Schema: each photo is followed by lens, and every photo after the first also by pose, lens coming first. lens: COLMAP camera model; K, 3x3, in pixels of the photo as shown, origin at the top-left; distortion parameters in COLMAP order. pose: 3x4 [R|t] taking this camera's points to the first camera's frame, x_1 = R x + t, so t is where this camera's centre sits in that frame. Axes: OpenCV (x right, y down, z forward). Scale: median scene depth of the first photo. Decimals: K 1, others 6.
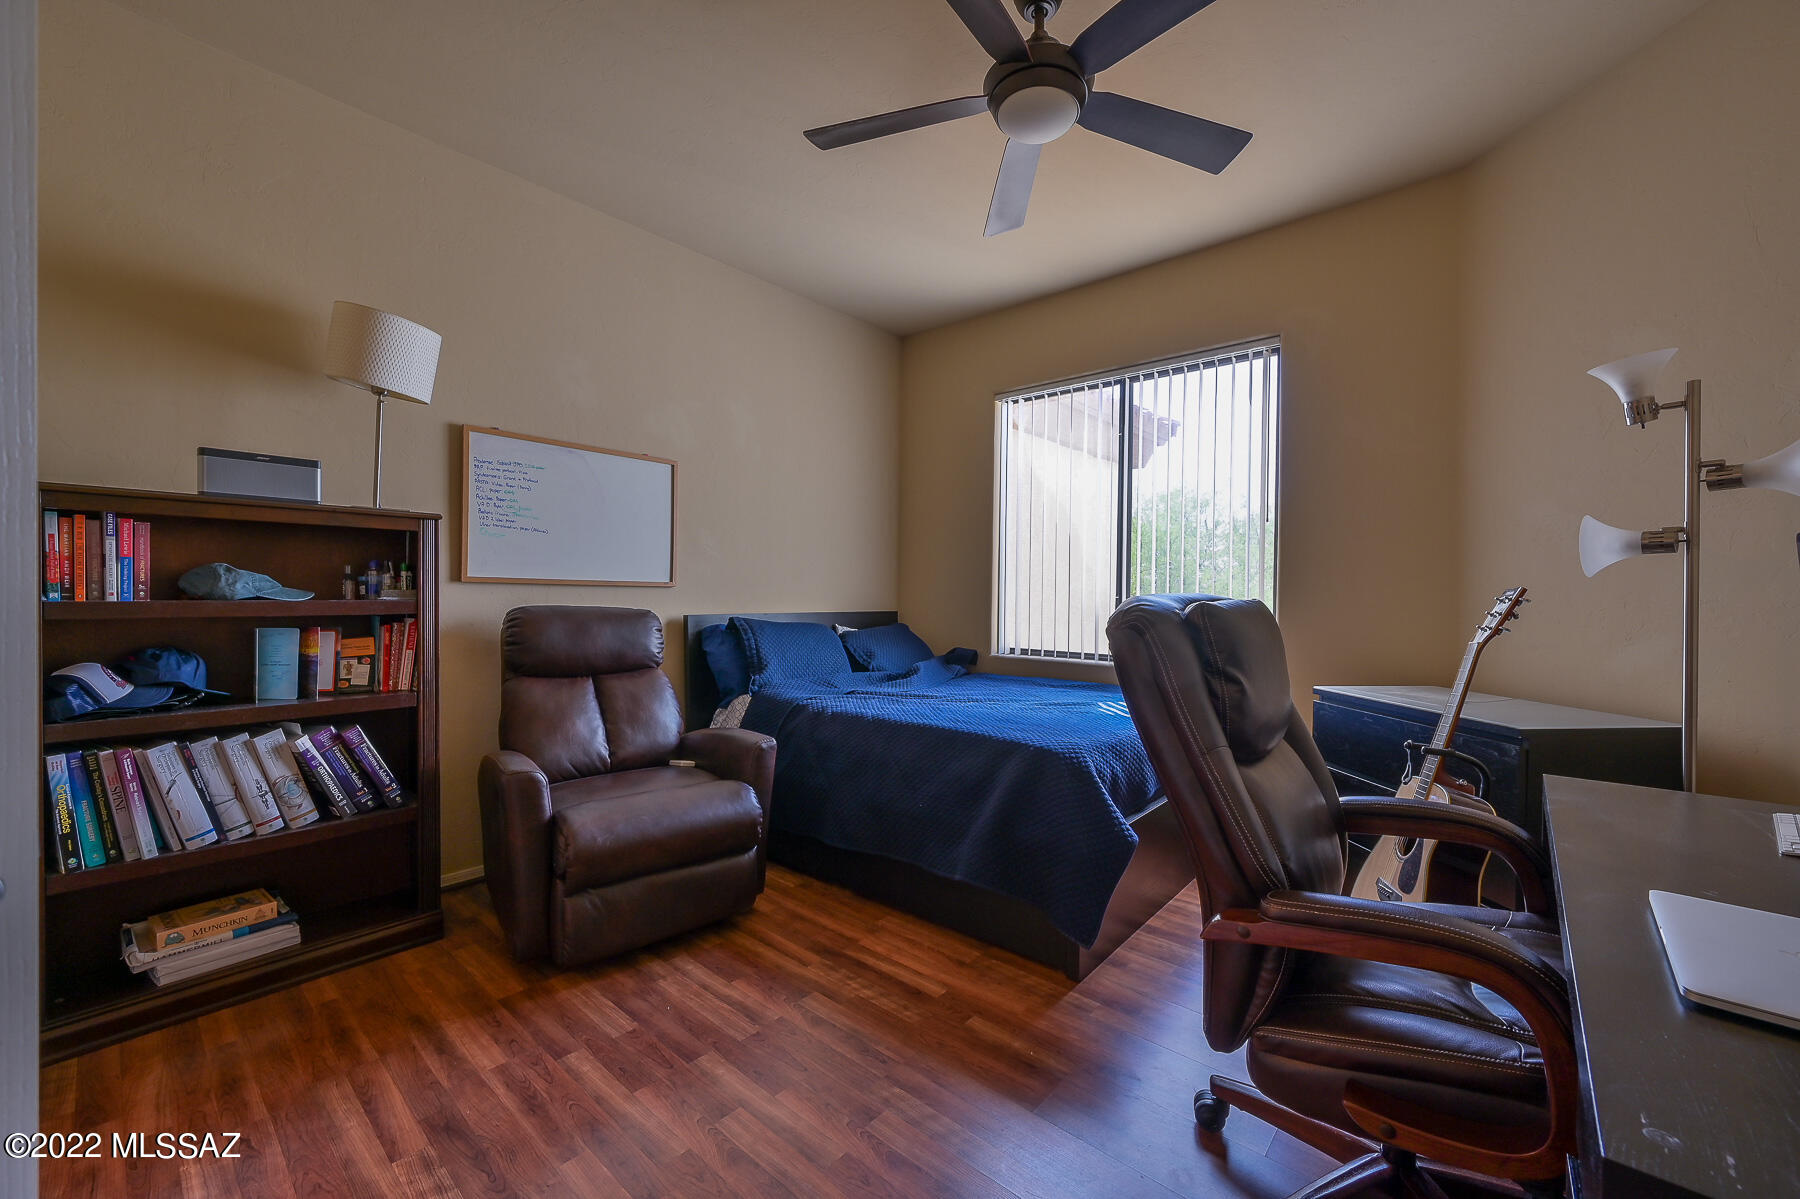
lens RADIAL K [[705.1, 0, 903.6], [0, 705.1, 595.4], [0, 0, 1]] dist [-0.004993, 0.000185]
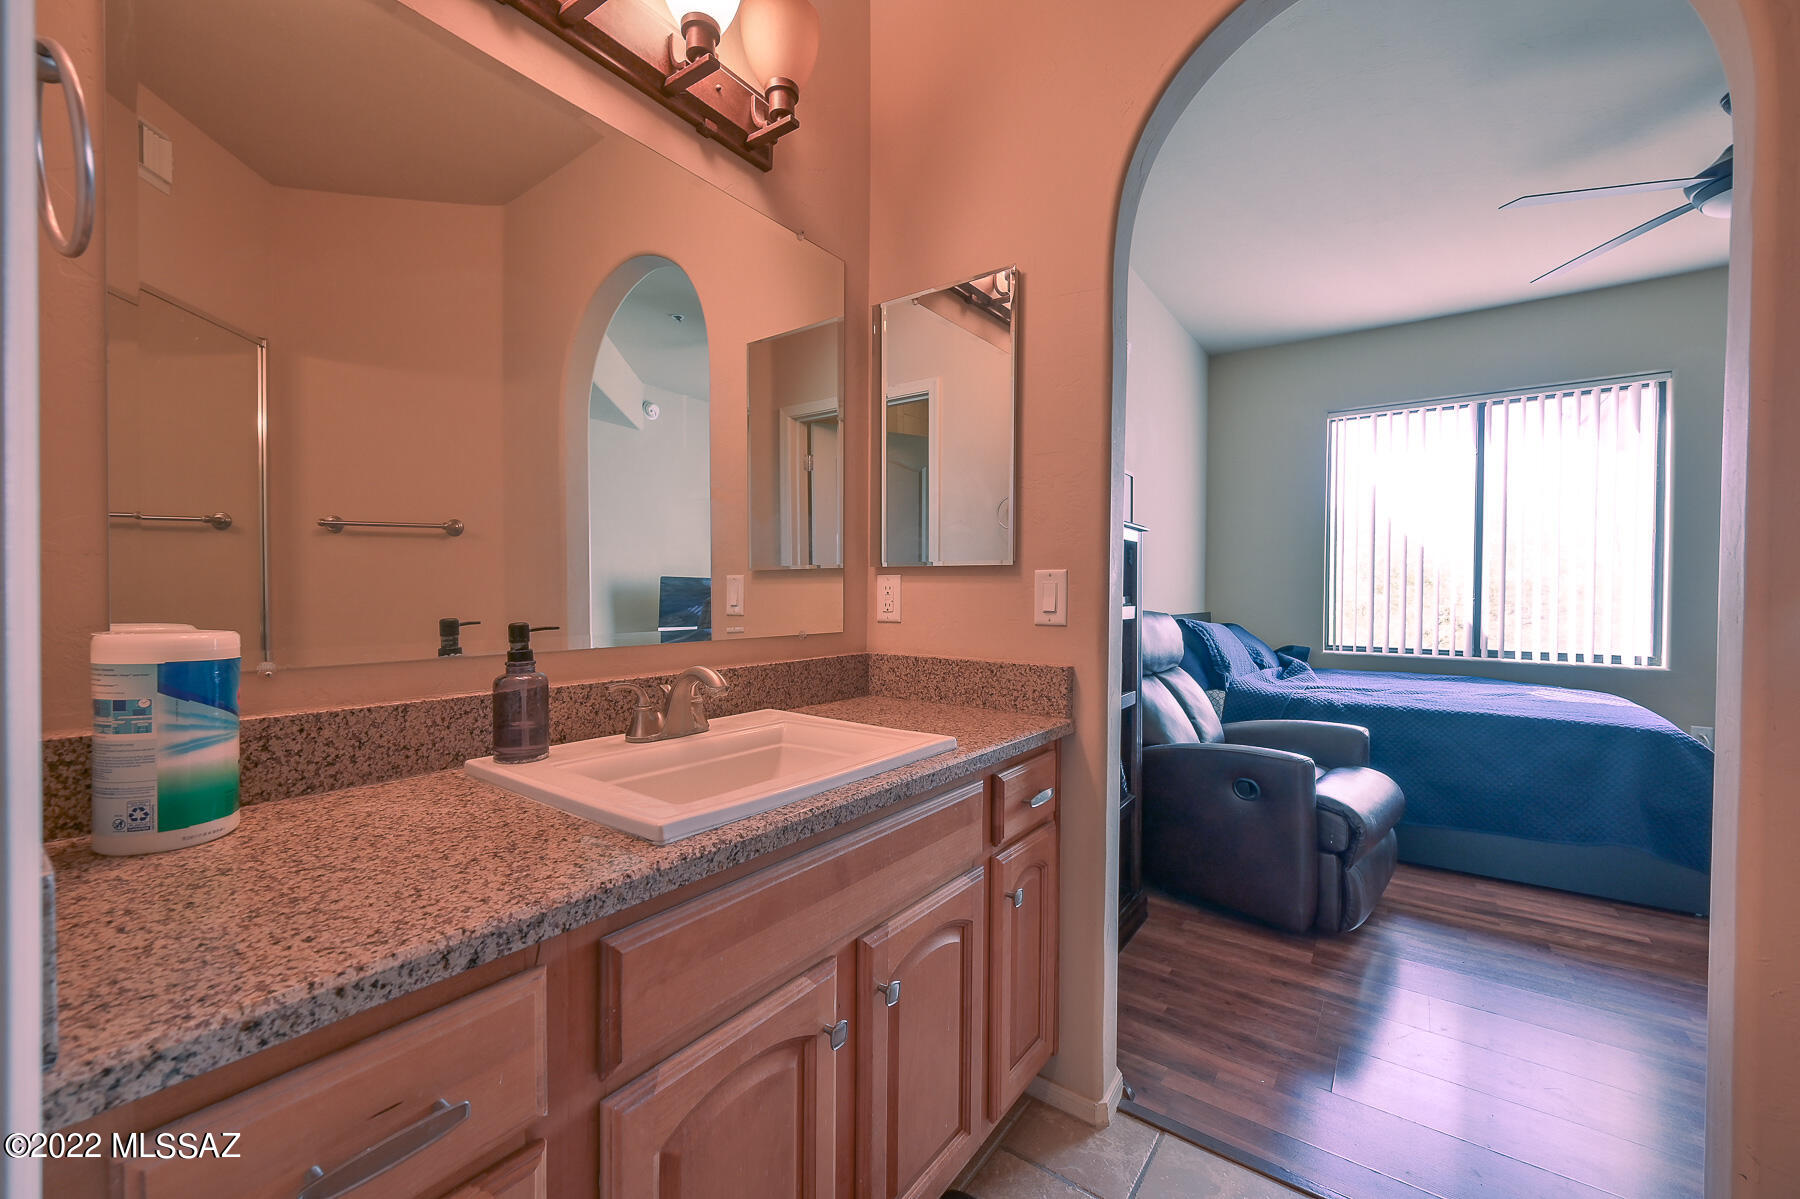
lens RADIAL K [[705.1, 0, 897.8], [0, 705.1, 603.6], [0, 0, 1]] dist [-0.004993, 0.000185]
pose [[0.997006, -0.004002, 0.077219, -1.211310], [0.003135, 0.999931, 0.011347, -0.010578], [-0.077259, -0.011071, 0.996950, -0.054297]]
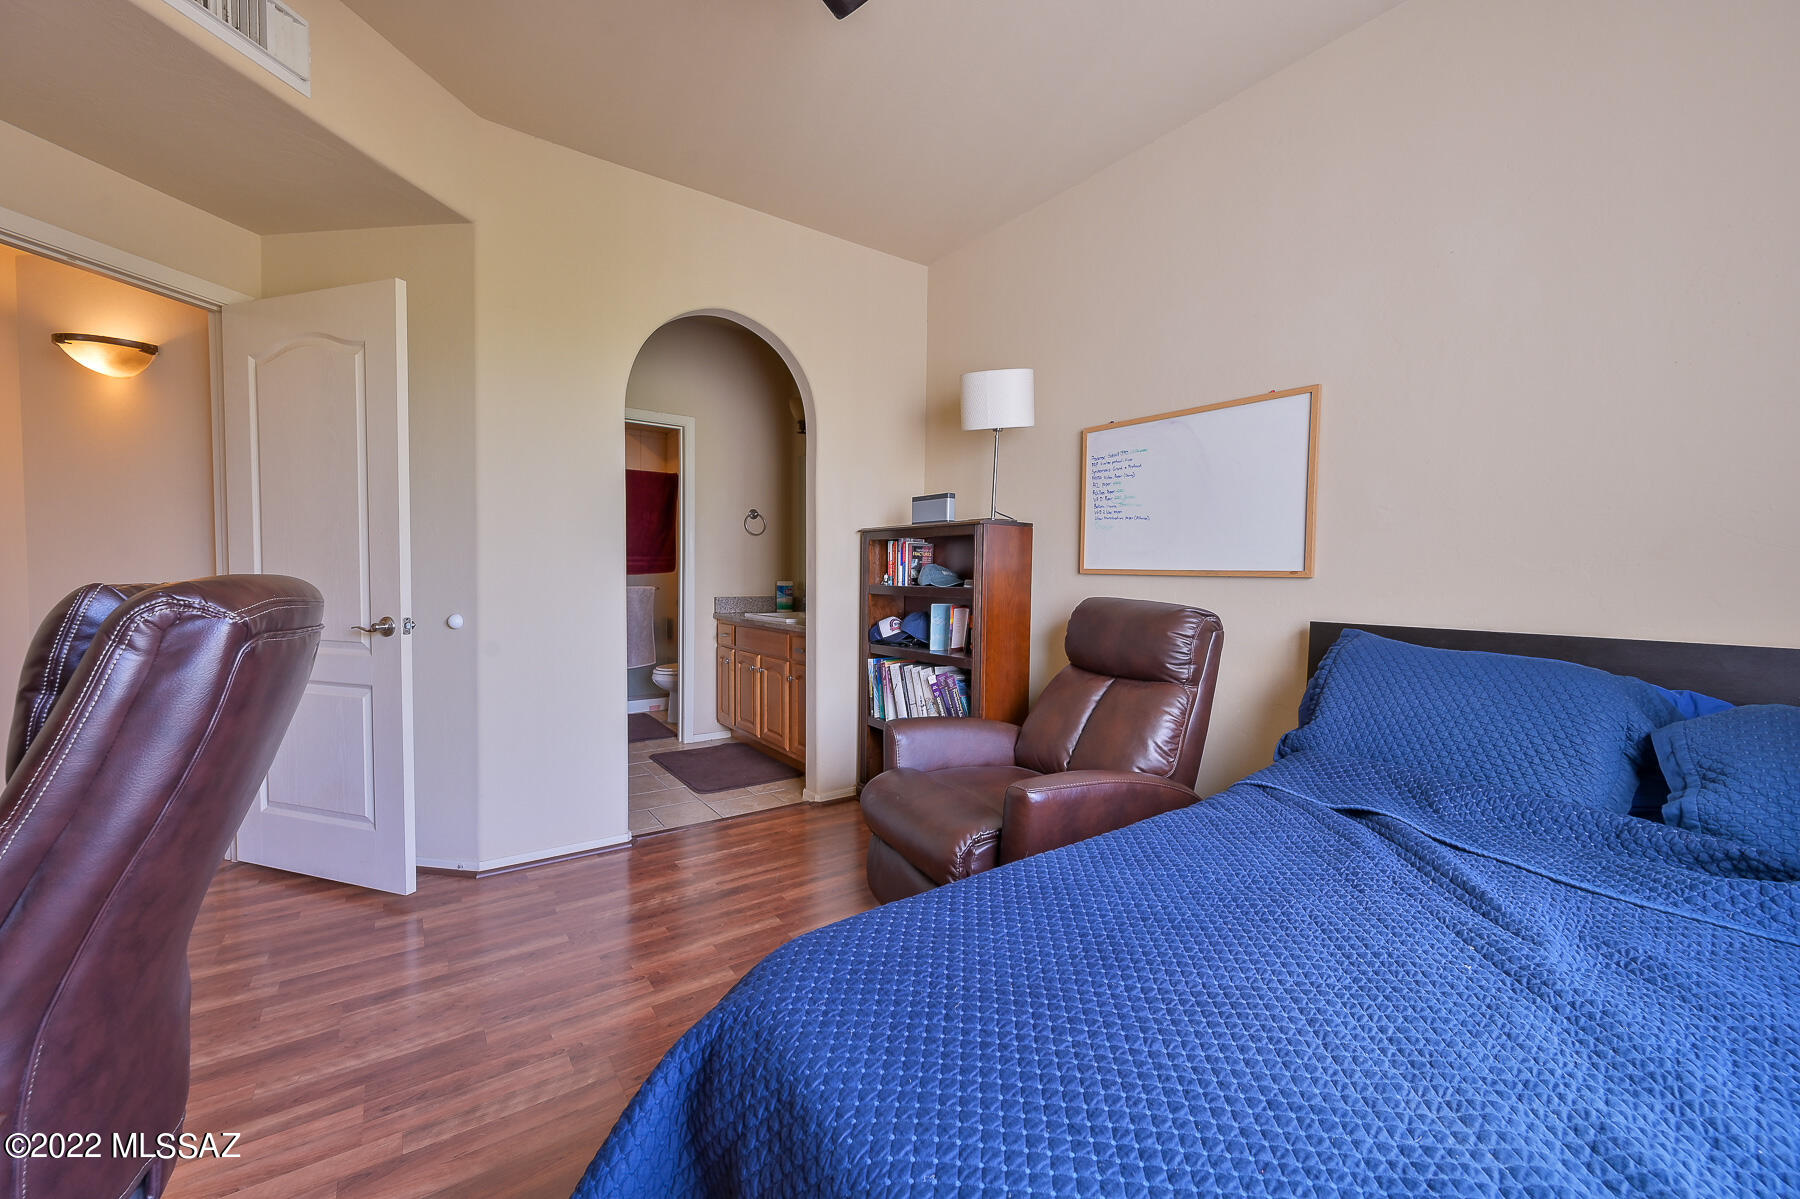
lens RADIAL K [[705.1, 0, 904.6], [0, 705.1, 595.1], [0, 0, 1]] dist [-0.004993, 0.000185]
pose [[-0.226346, 0.019201, -0.973858, 0.643061], [-0.013208, 0.999653, 0.022779, -0.008626], [0.973957, 0.018018, -0.226014, 1.250095]]
